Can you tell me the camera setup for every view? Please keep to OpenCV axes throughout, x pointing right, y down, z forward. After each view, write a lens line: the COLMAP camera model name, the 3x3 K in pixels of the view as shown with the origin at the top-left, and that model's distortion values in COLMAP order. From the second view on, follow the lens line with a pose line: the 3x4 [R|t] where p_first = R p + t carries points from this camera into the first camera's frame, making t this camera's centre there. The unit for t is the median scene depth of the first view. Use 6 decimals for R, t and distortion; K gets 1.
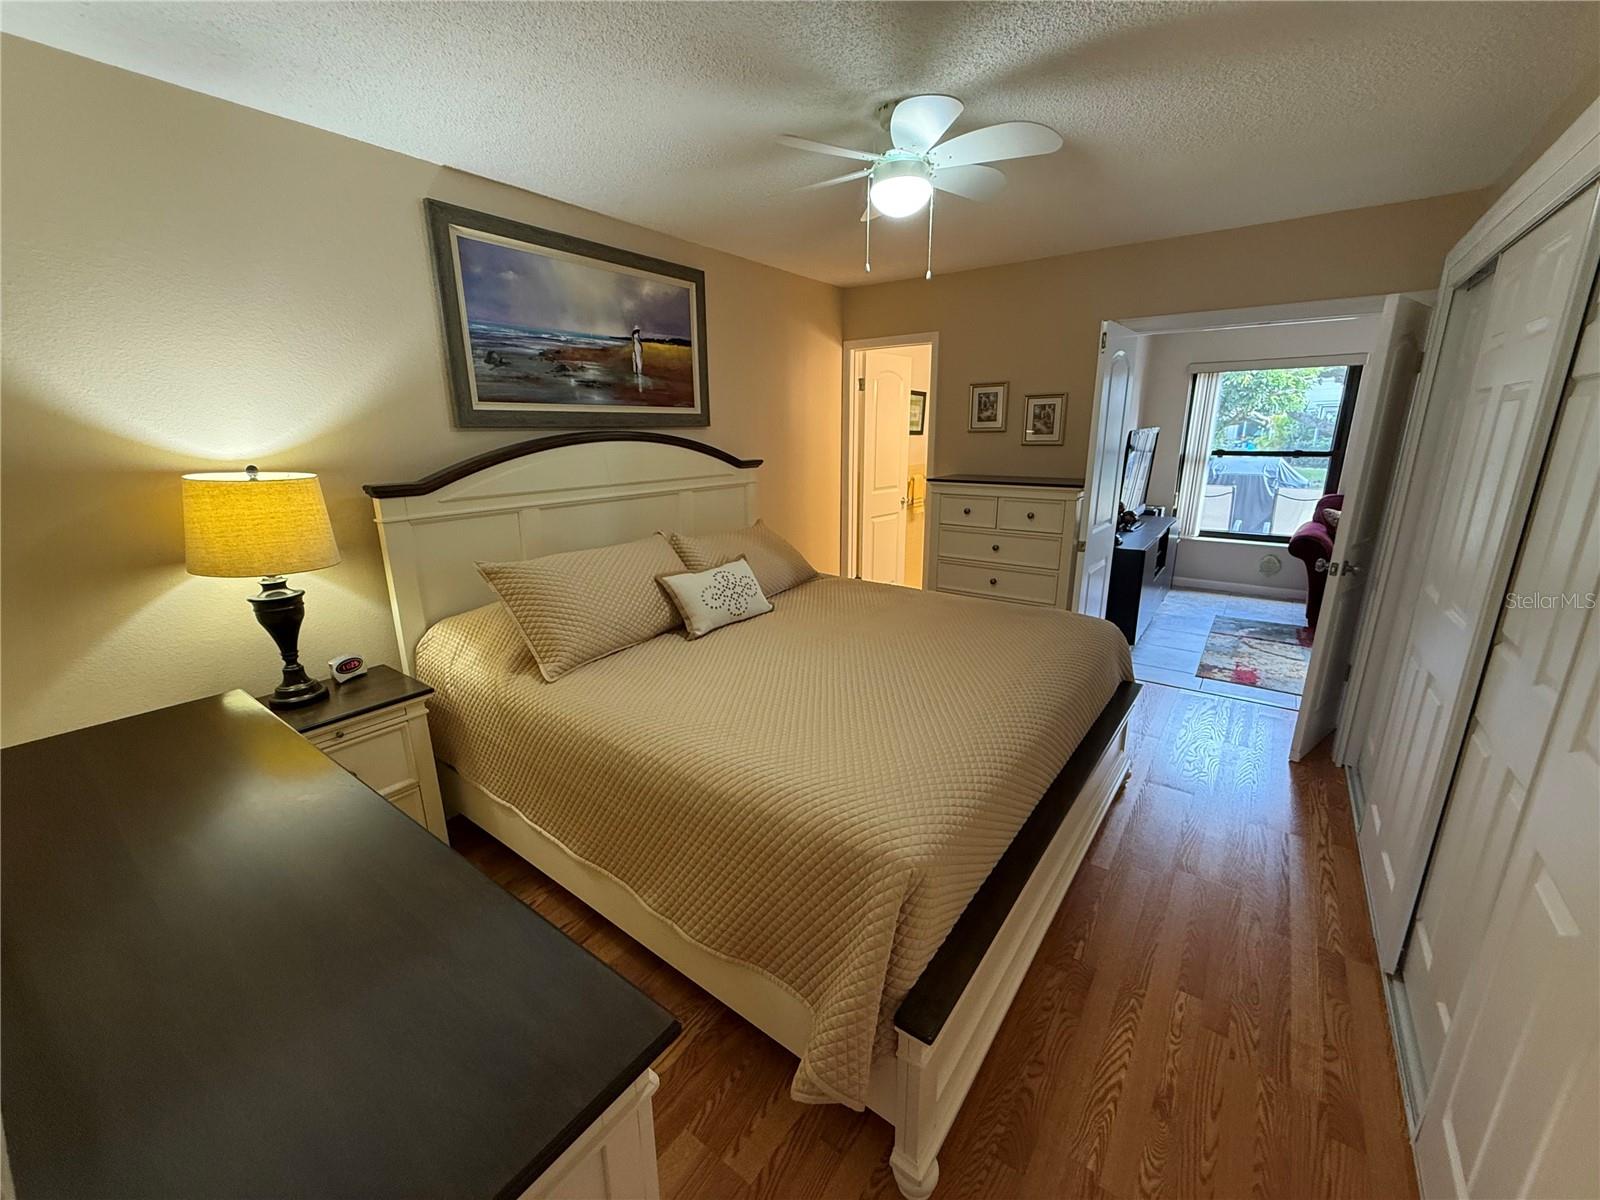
lens RADIAL K [[637.2, 0, 800.0], [0, 637.2, 600.0], [0, 0, 1]] dist [0.001360, 0.000106]
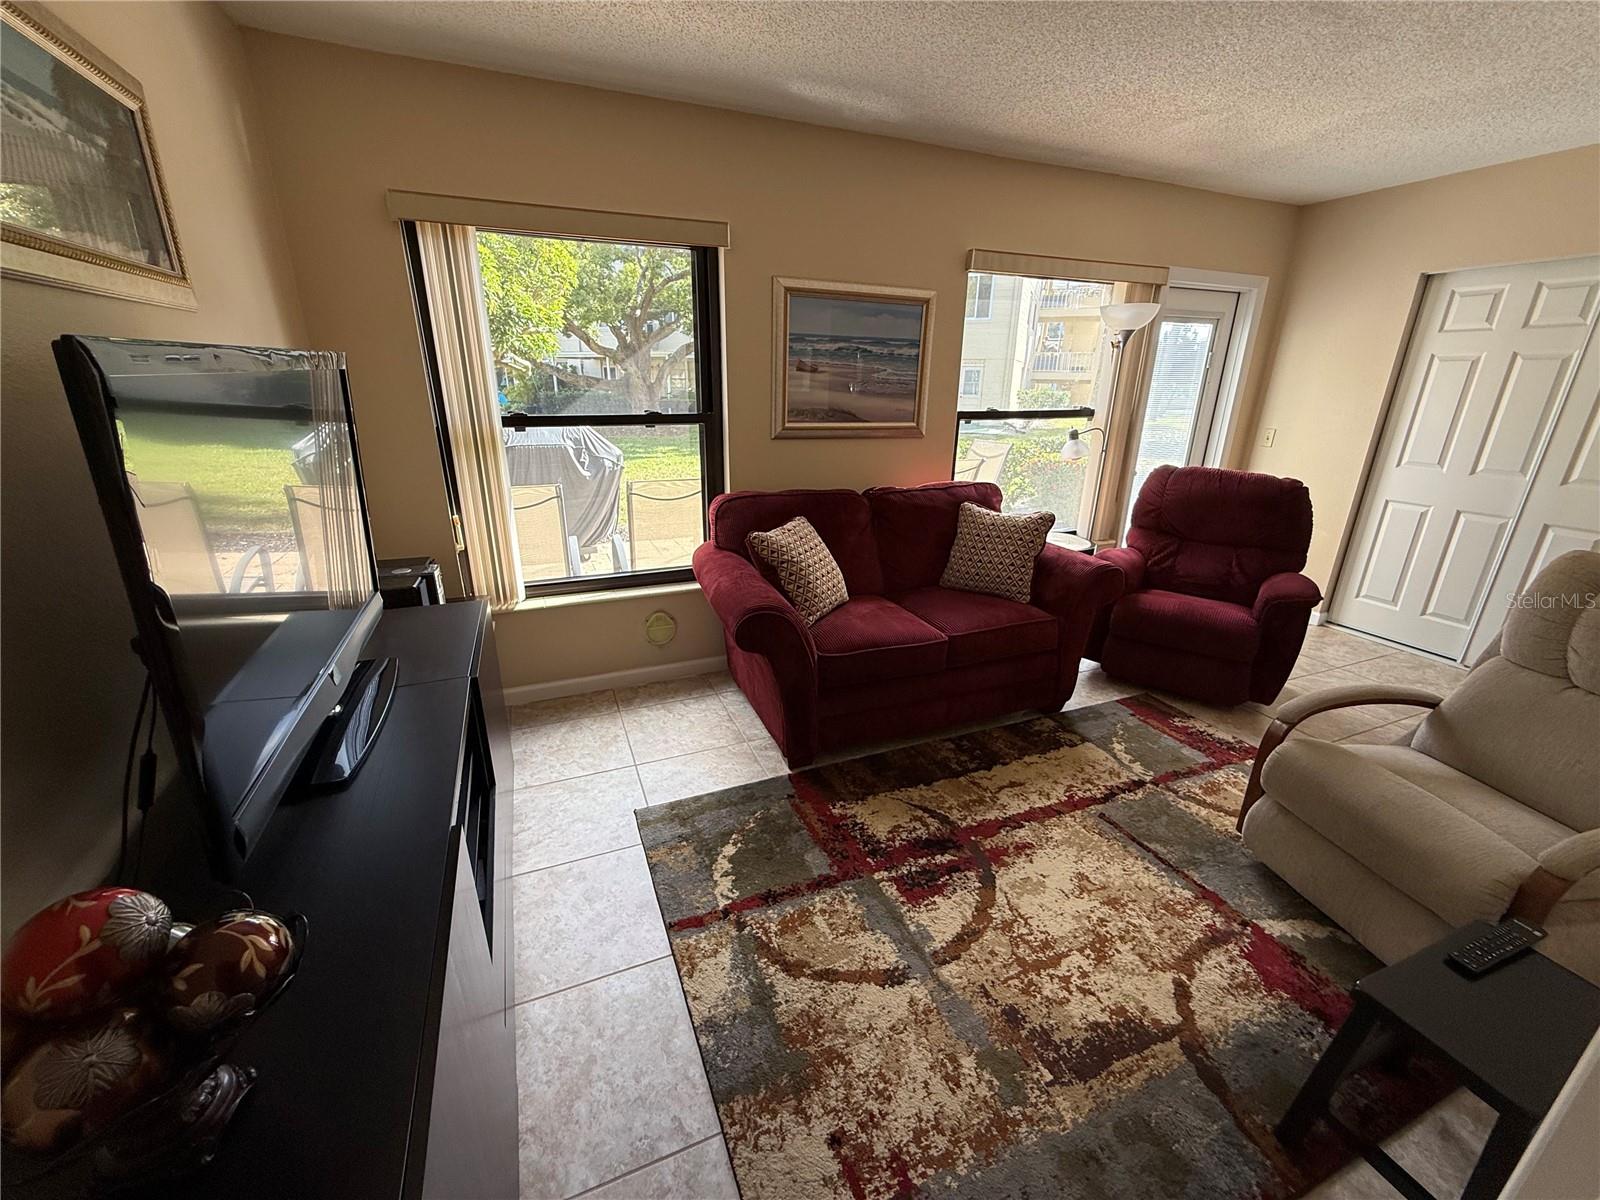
lens RADIAL K [[637.2, 0, 800.0], [0, 637.2, 600.0], [0, 0, 1]] dist [0.001360, 0.000106]
pose [[0.516815, -0.267407, 0.813262, 0.447109], [0.206261, 0.960875, 0.184868, -0.188895], [-0.830878, 0.072202, 0.551750, 0.740668]]
